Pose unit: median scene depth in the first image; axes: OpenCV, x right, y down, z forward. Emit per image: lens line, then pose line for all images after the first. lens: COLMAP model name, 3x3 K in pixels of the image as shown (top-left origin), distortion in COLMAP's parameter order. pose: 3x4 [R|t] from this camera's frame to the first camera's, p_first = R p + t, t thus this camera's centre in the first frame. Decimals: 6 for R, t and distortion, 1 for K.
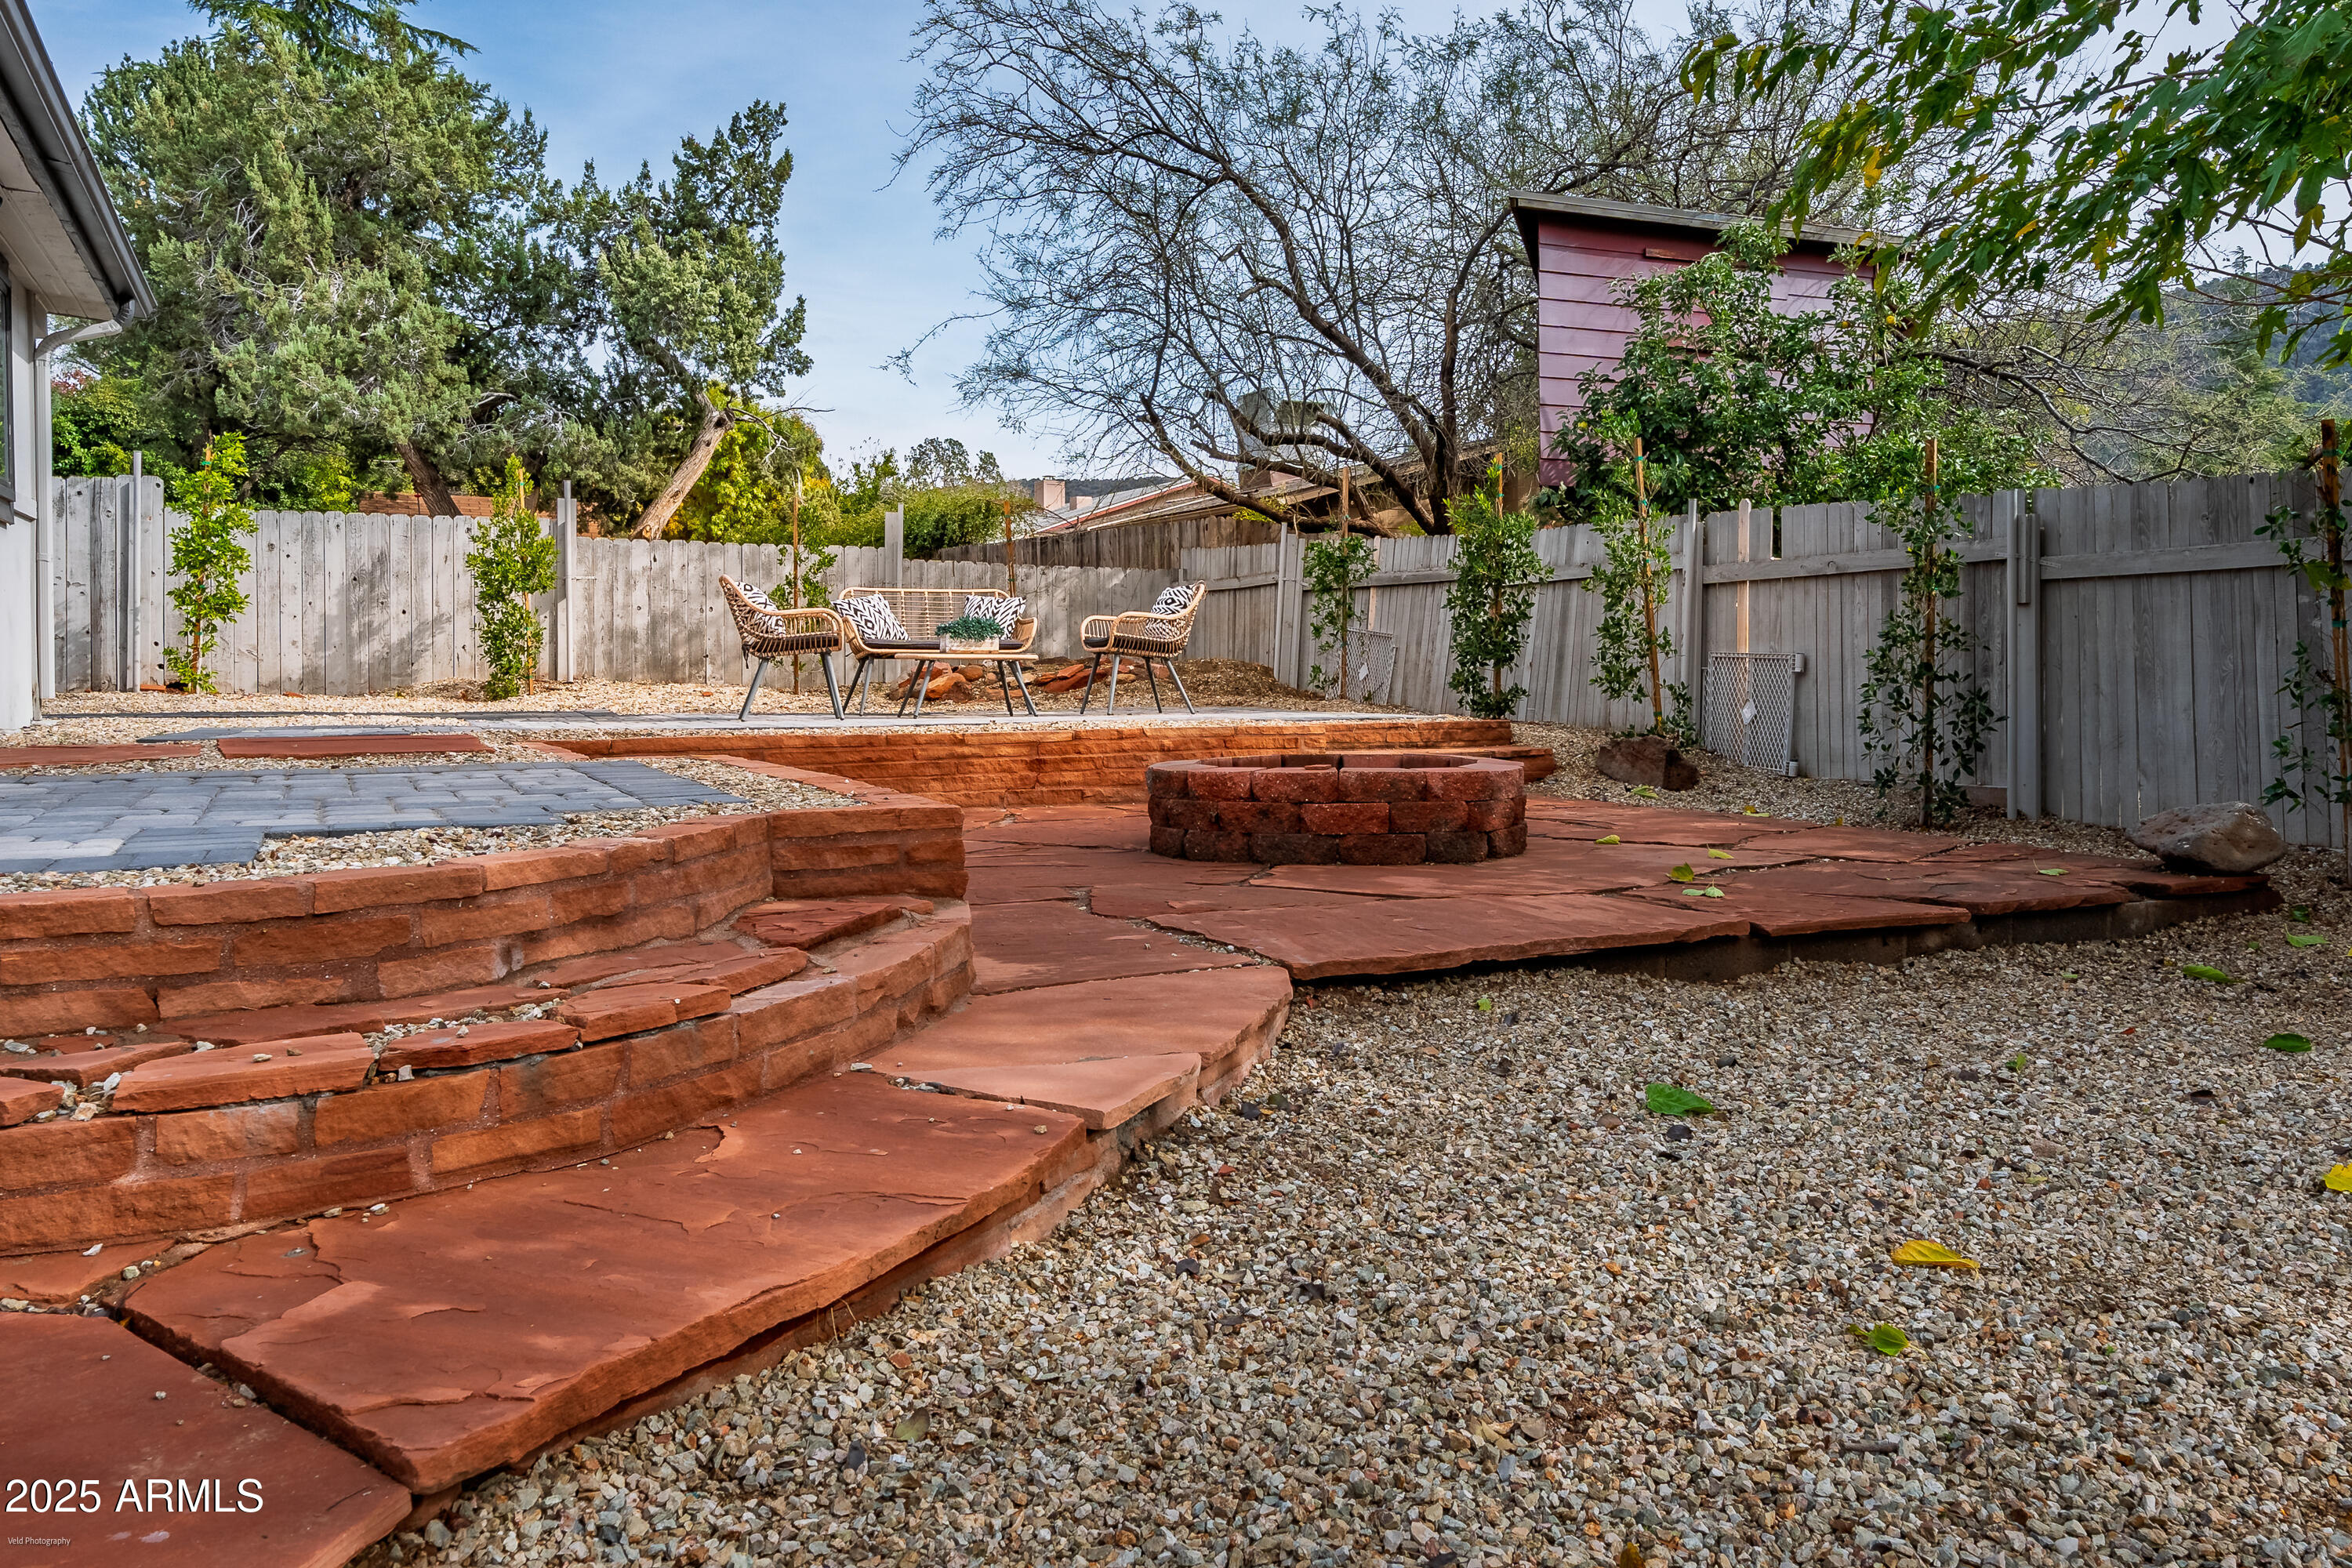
lens RADIAL K [[1844.7, 0, 1270.3], [0, 1844.7, 686.5], [0, 0, 1]] dist [0.005742, 0.006743]
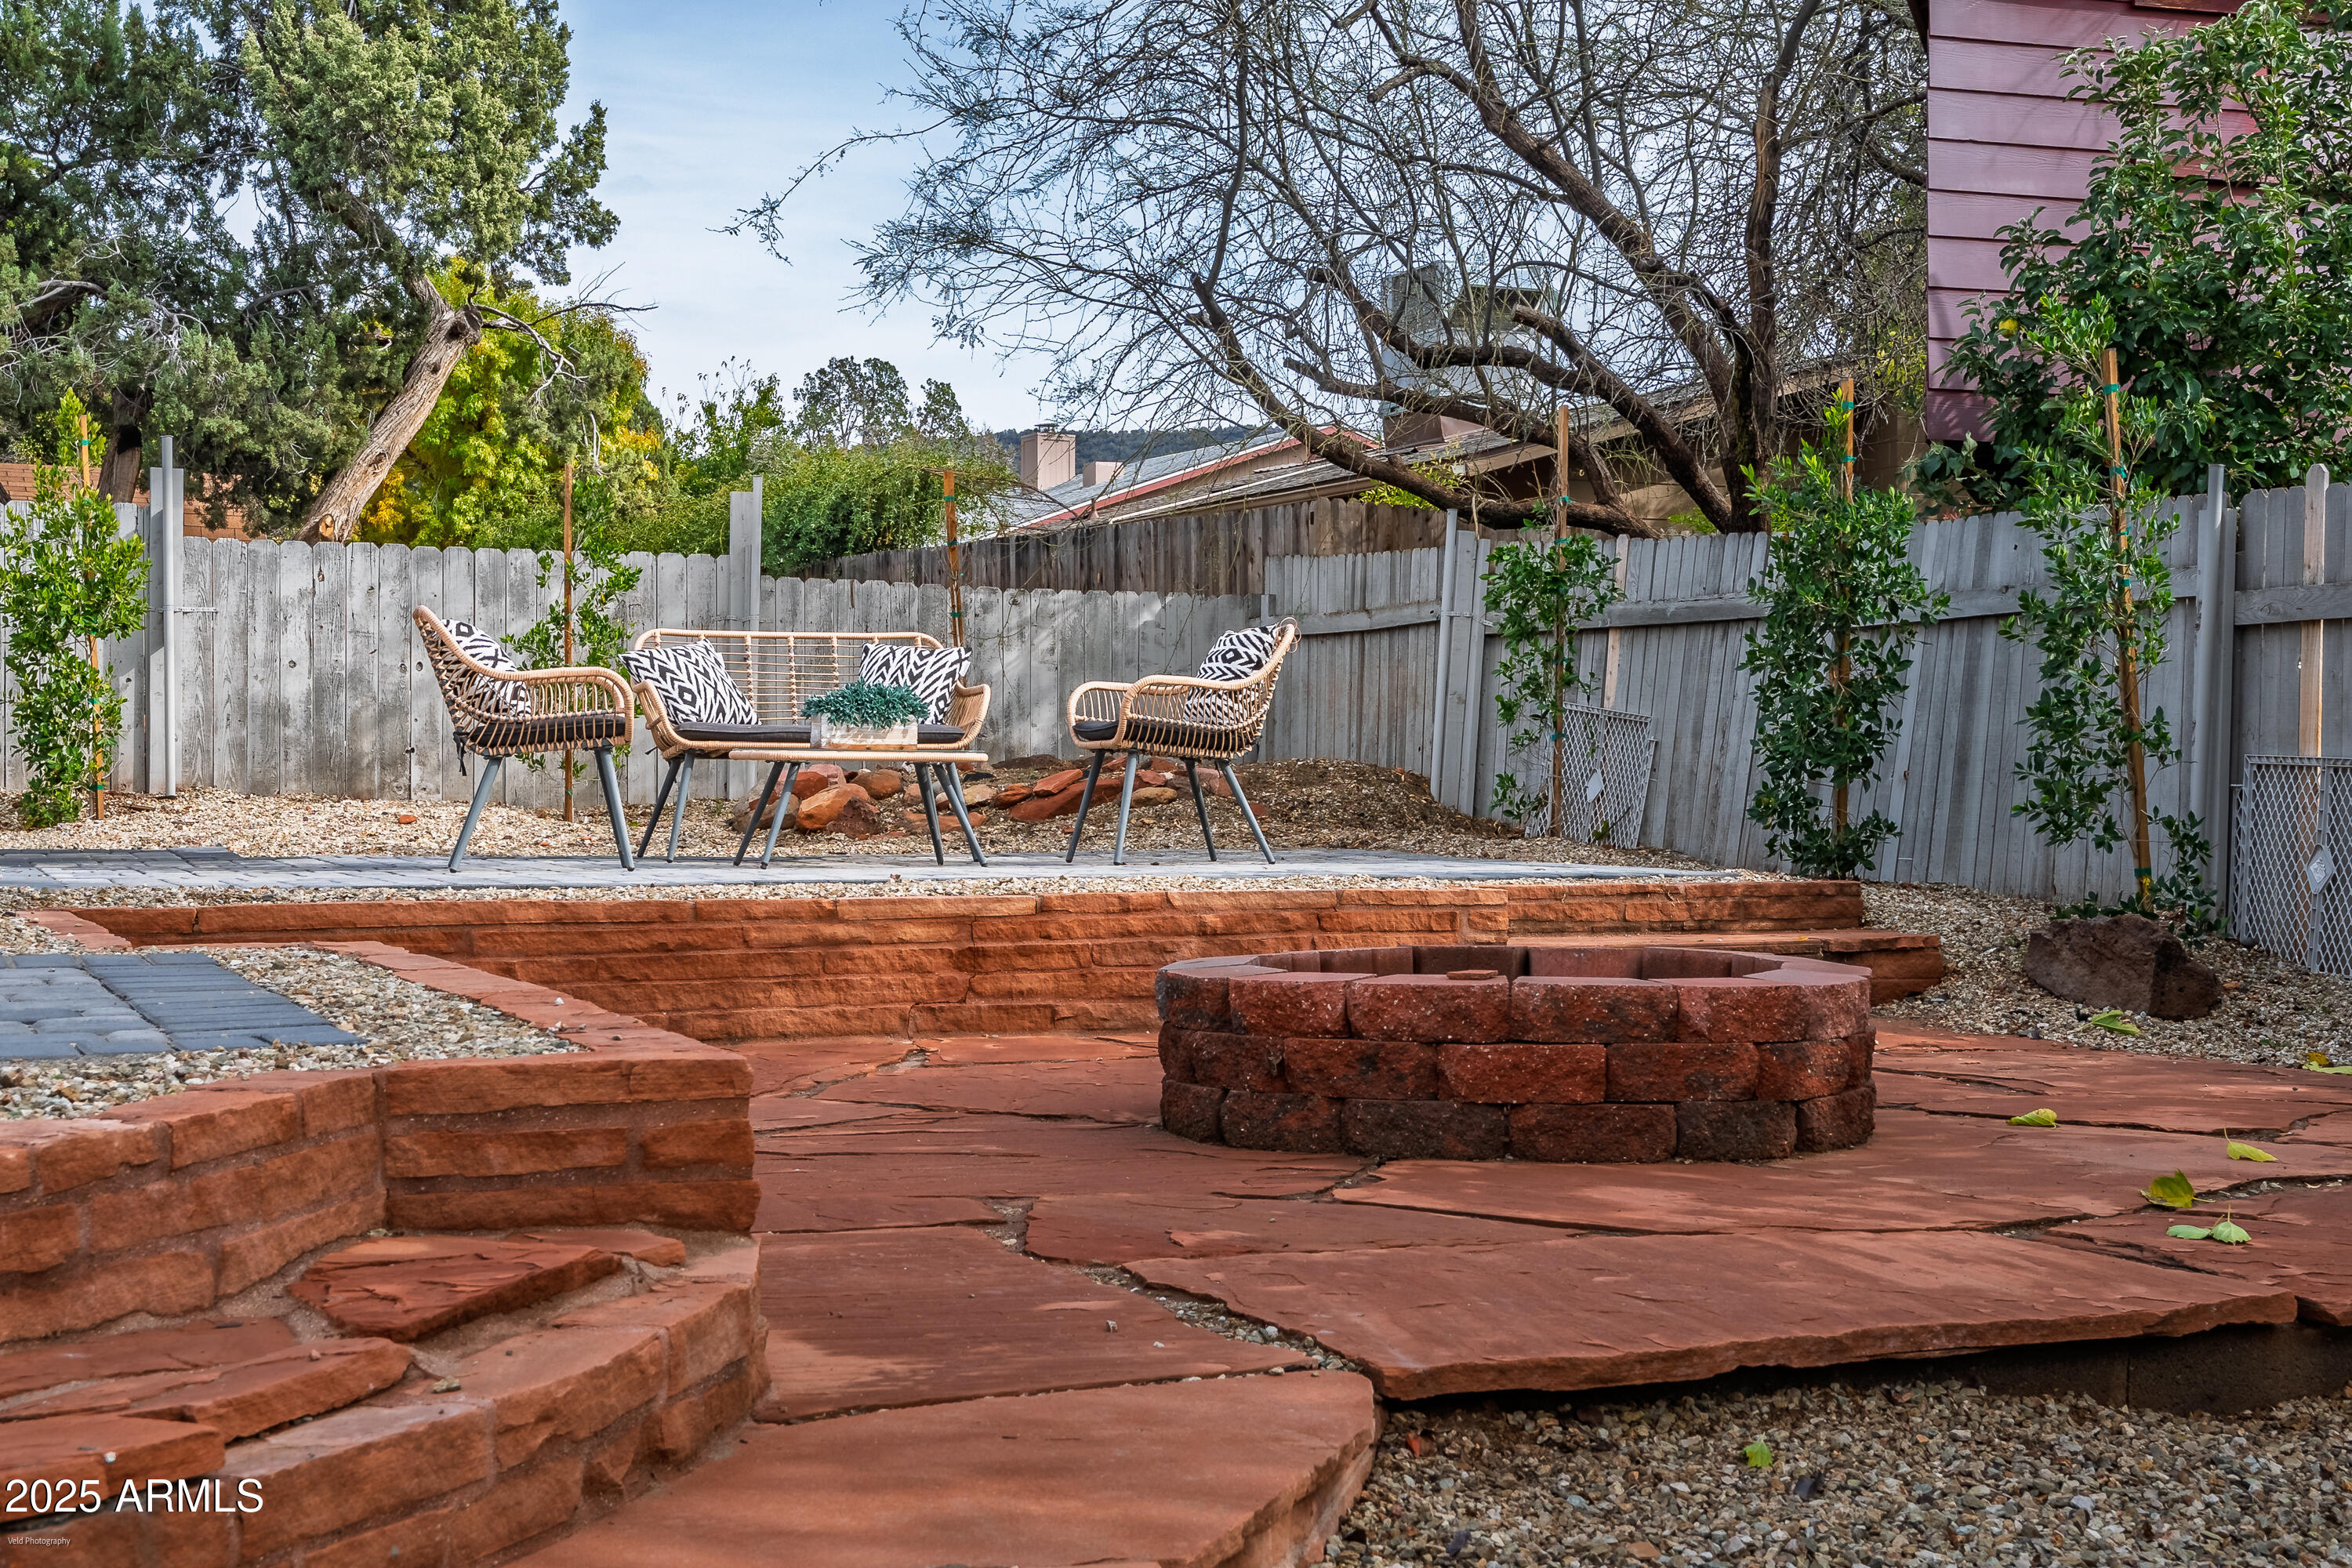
lens RADIAL K [[3320.6, 0, 1178.4], [0, 3320.6, 829.8], [0, 0, 1]] dist [0.019973, -0.014083]
pose [[0.996598, 0.006834, -0.082138, 0.008303], [-0.006187, 0.999948, 0.008134, -0.002170], [0.082189, -0.007598, 0.996588, 0.018664]]
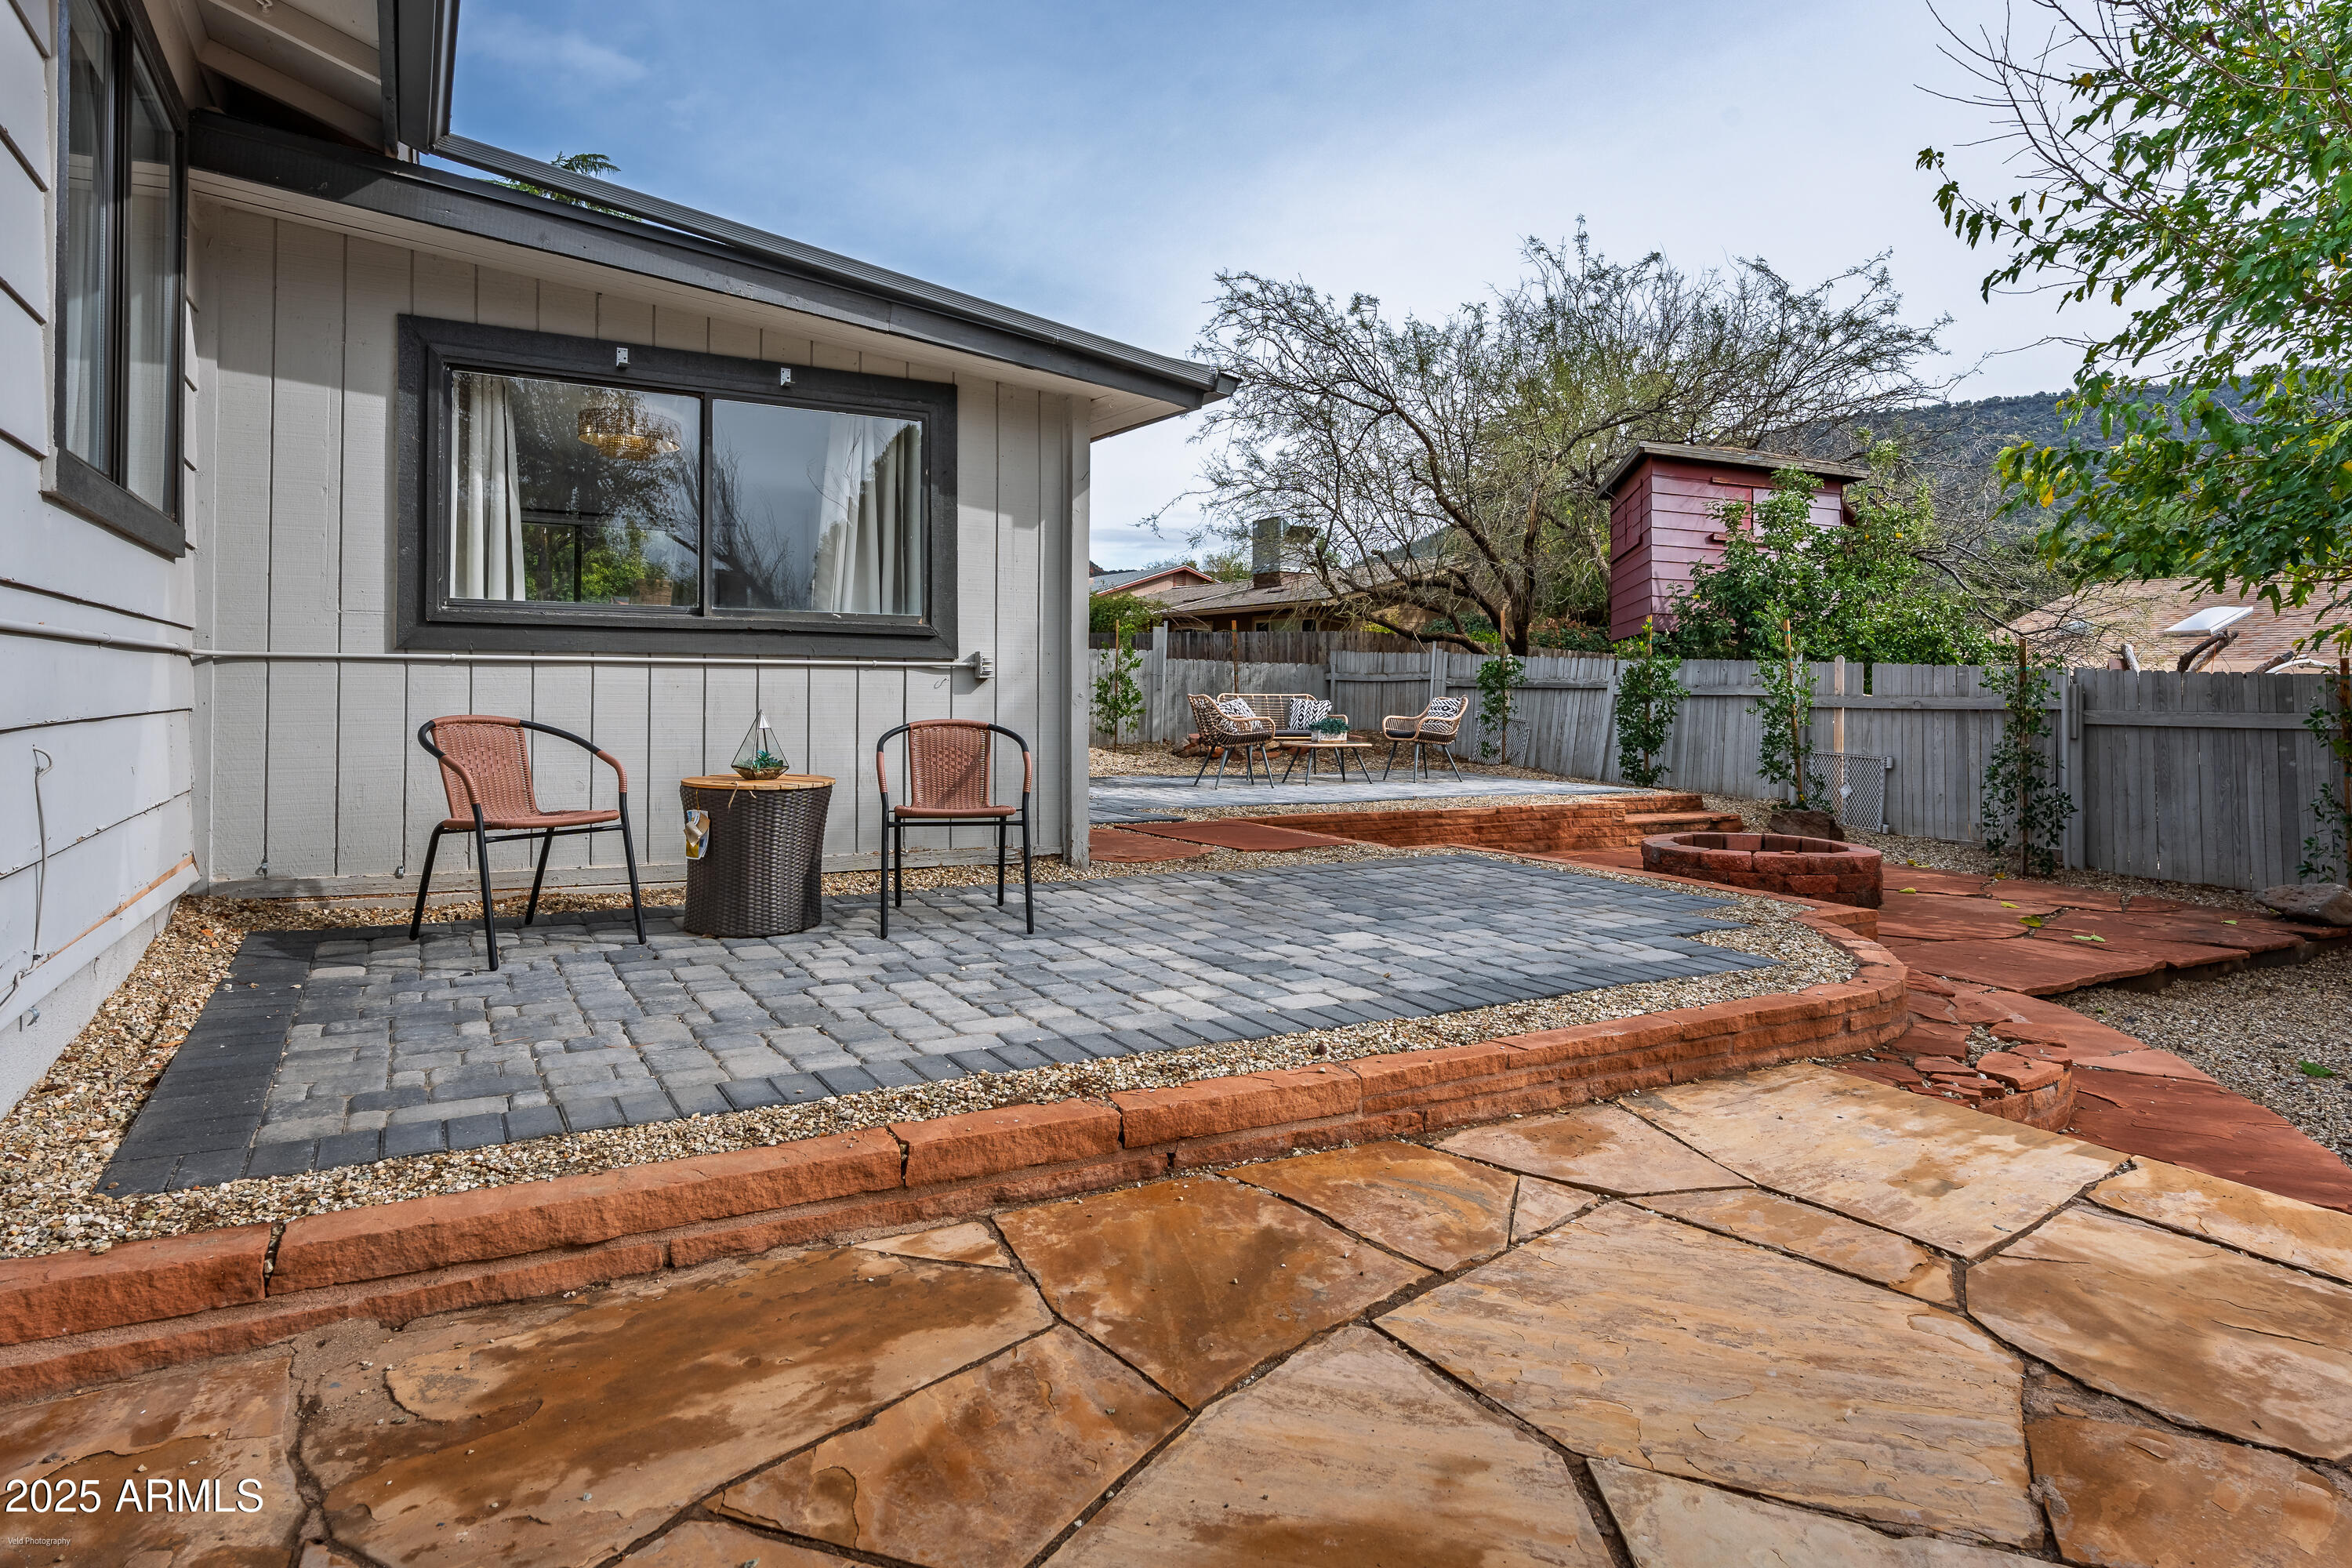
lens RADIAL K [[1373.5, 0, 1172.5], [0, 1373.5, 674.6], [0, 0, 1]] dist [-0.000637, -0.000087]
pose [[0.999029, 0.015873, 0.041104, -0.255667], [-0.015101, 0.999705, -0.019037, -0.037846], [-0.041394, 0.018398, 0.998974, -0.108954]]
